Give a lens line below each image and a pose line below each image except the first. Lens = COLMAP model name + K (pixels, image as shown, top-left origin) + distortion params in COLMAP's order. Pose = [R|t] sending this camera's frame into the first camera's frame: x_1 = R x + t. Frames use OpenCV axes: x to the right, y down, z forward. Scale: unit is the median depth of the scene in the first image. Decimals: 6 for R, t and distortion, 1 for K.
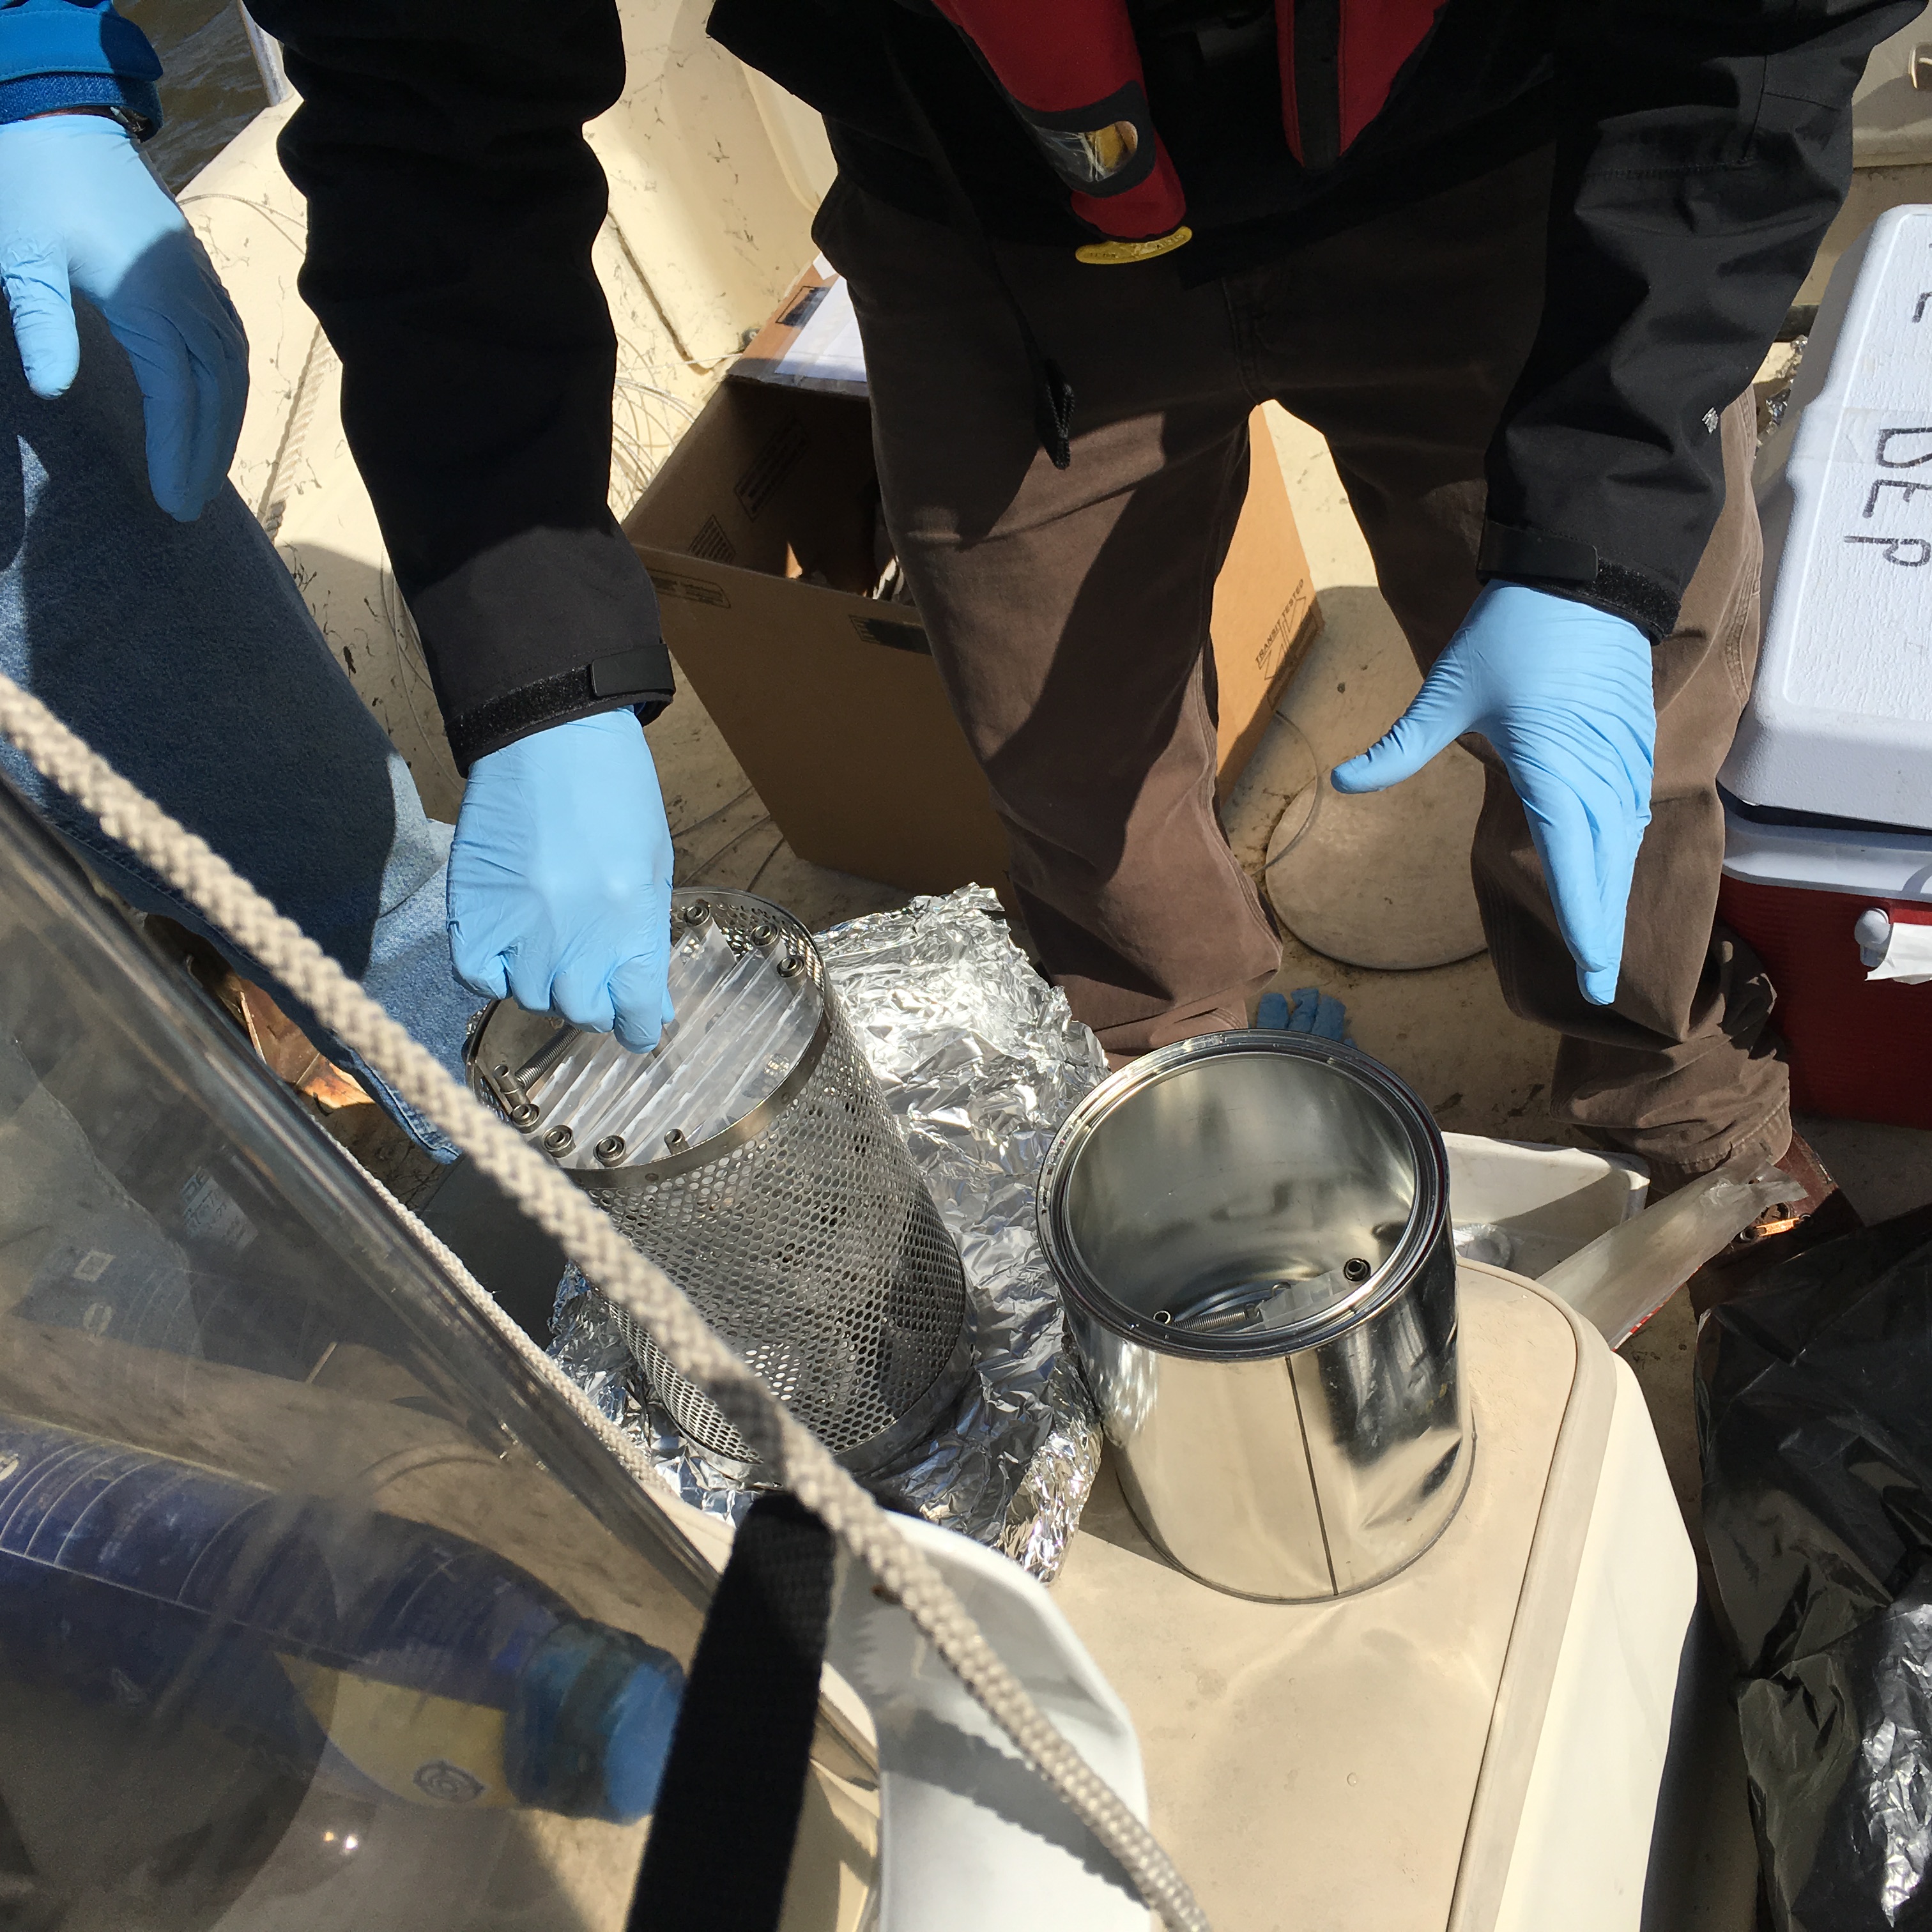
lens RADIAL K [[2226.0, 0, 968.3], [0, 2226.0, 959.2], [0, 0, 1]] dist [0.086102, -0.080835]
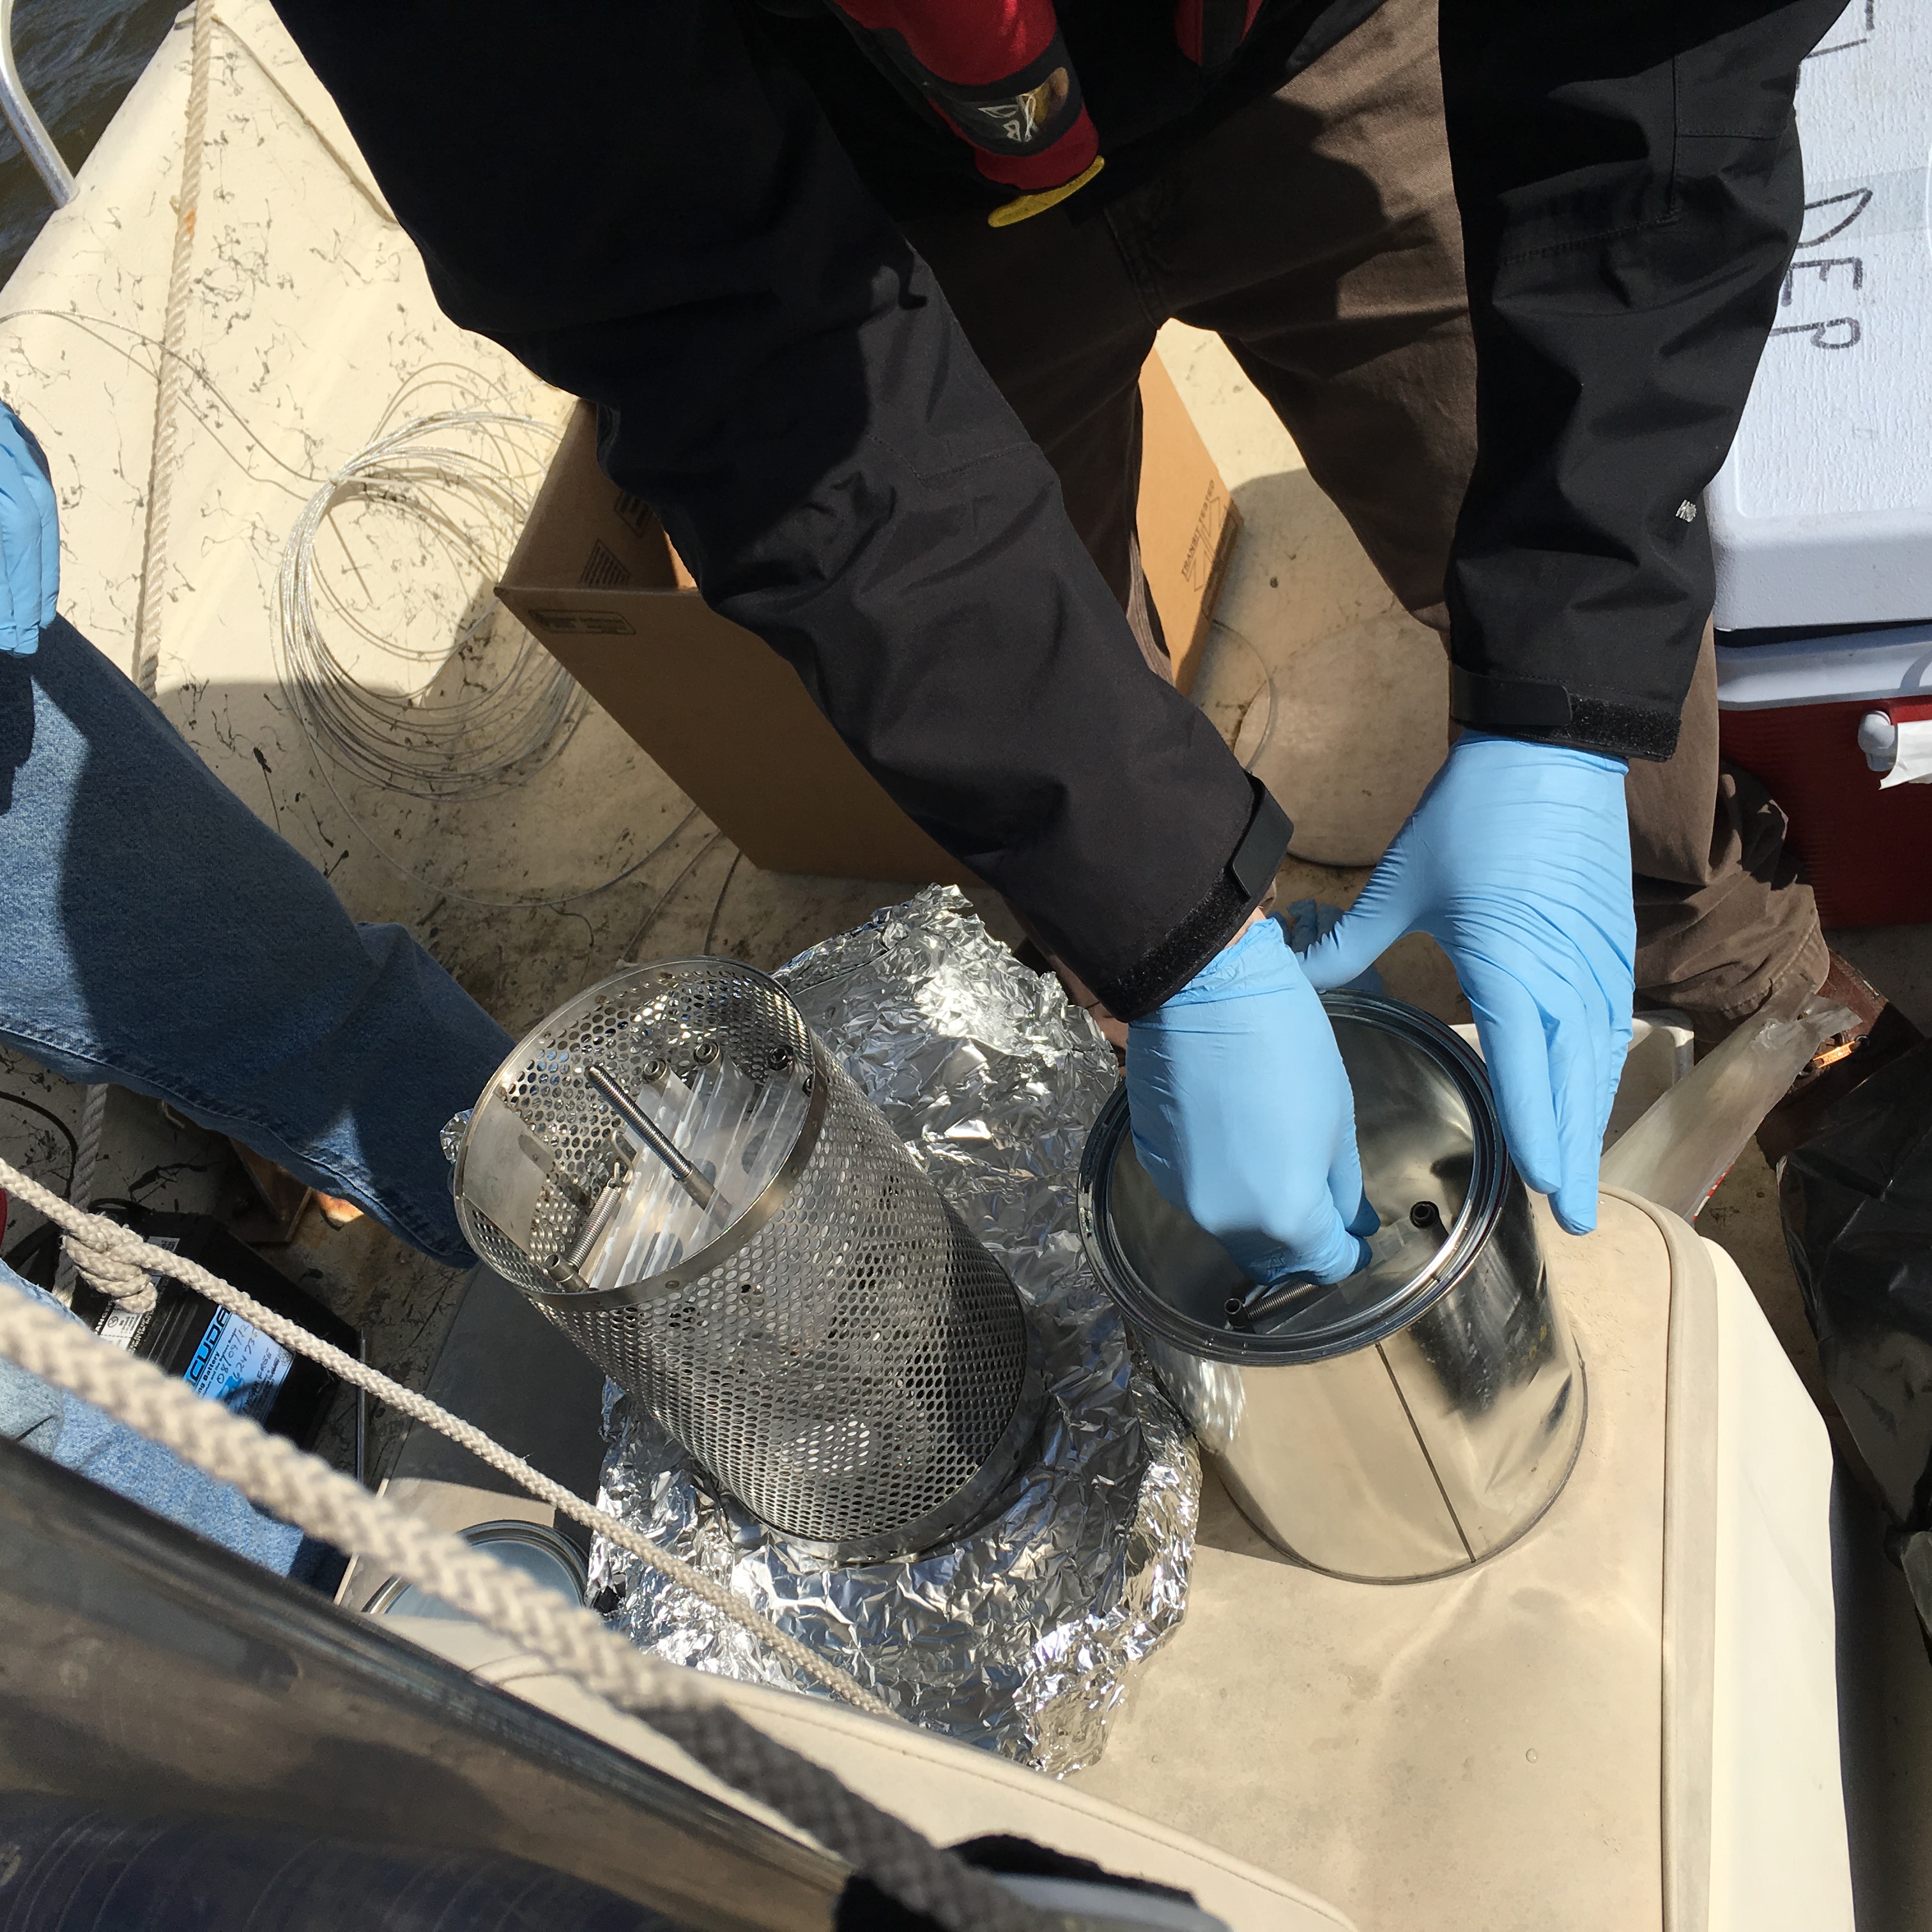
lens RADIAL K [[2220.3, 0, 966.2], [0, 2220.3, 971.6], [0, 0, 1]] dist [0.084682, -0.084778]
pose [[0.979254, -0.202637, 0.000551, 0.003728], [0.202493, 0.978655, 0.035097, -0.030485], [-0.007652, -0.034257, 0.999384, 0.055974]]
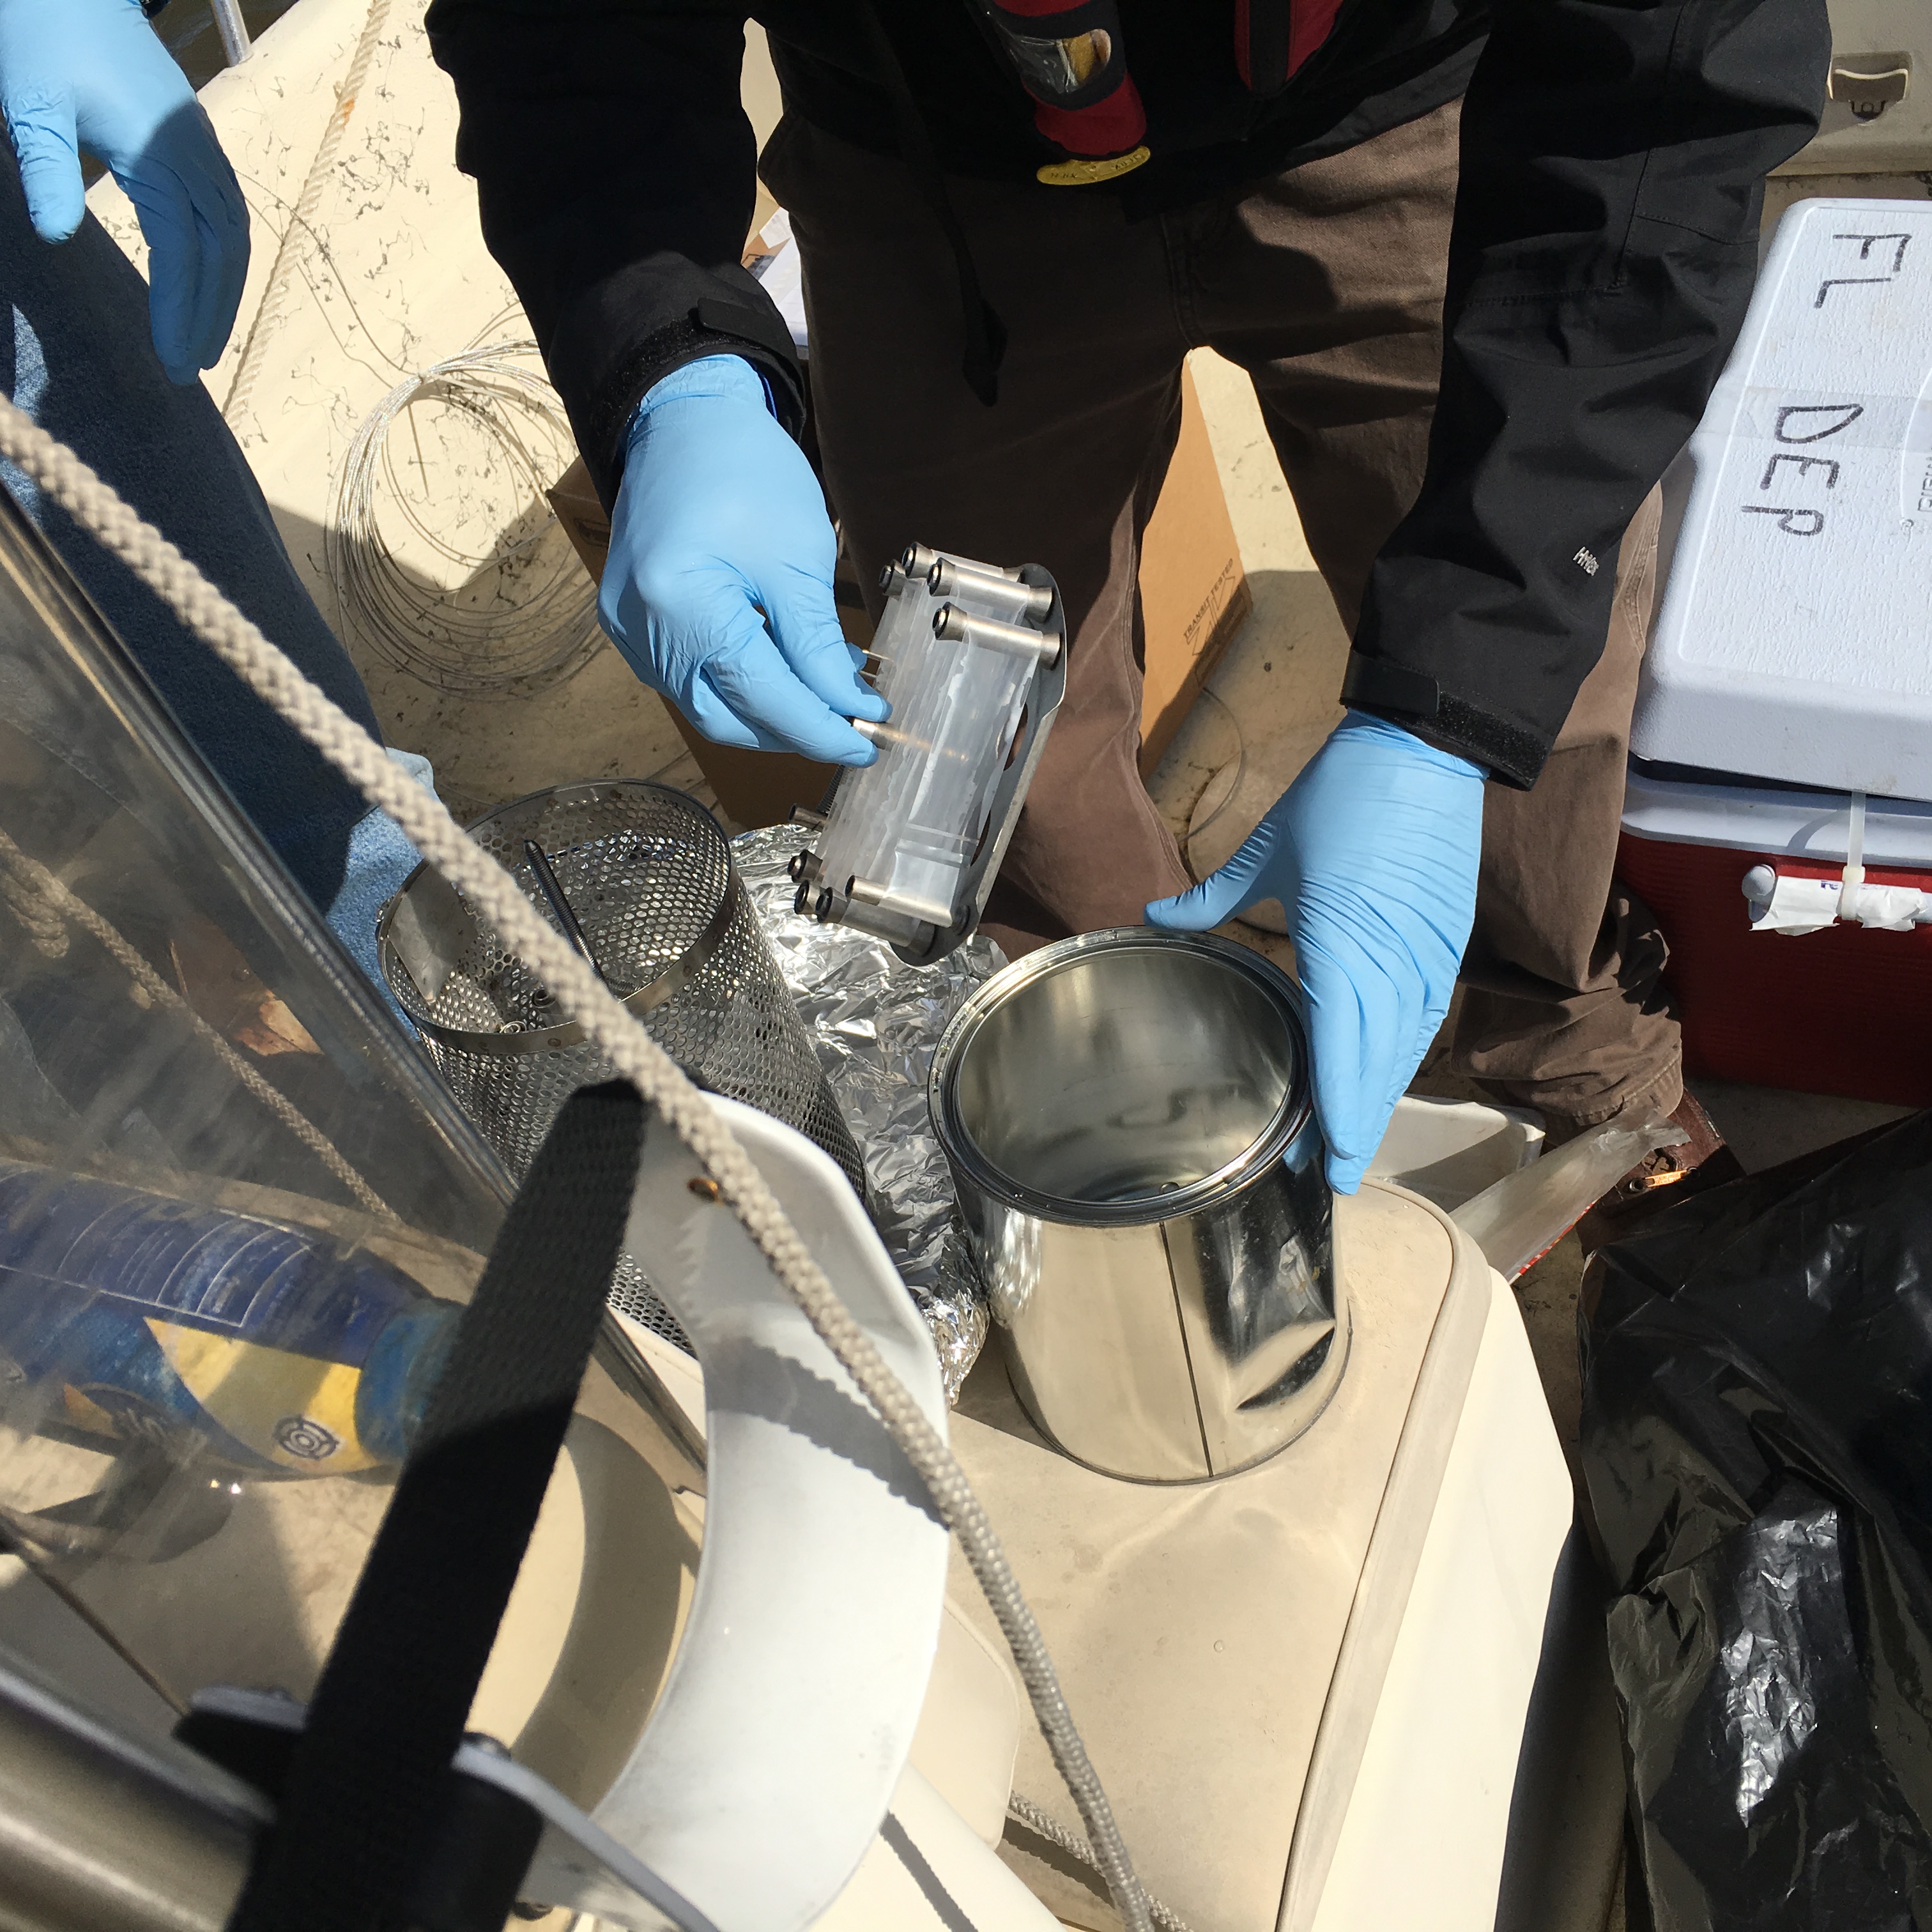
lens RADIAL K [[2226.0, 0, 968.3], [0, 2226.0, 959.2], [0, 0, 1]] dist [0.086102, -0.080835]
pose [[0.999395, 0.026864, 0.022110, 0.019118], [-0.026533, 0.999533, -0.015159, 0.053111], [-0.022507, 0.014564, 0.999641, -0.025899]]
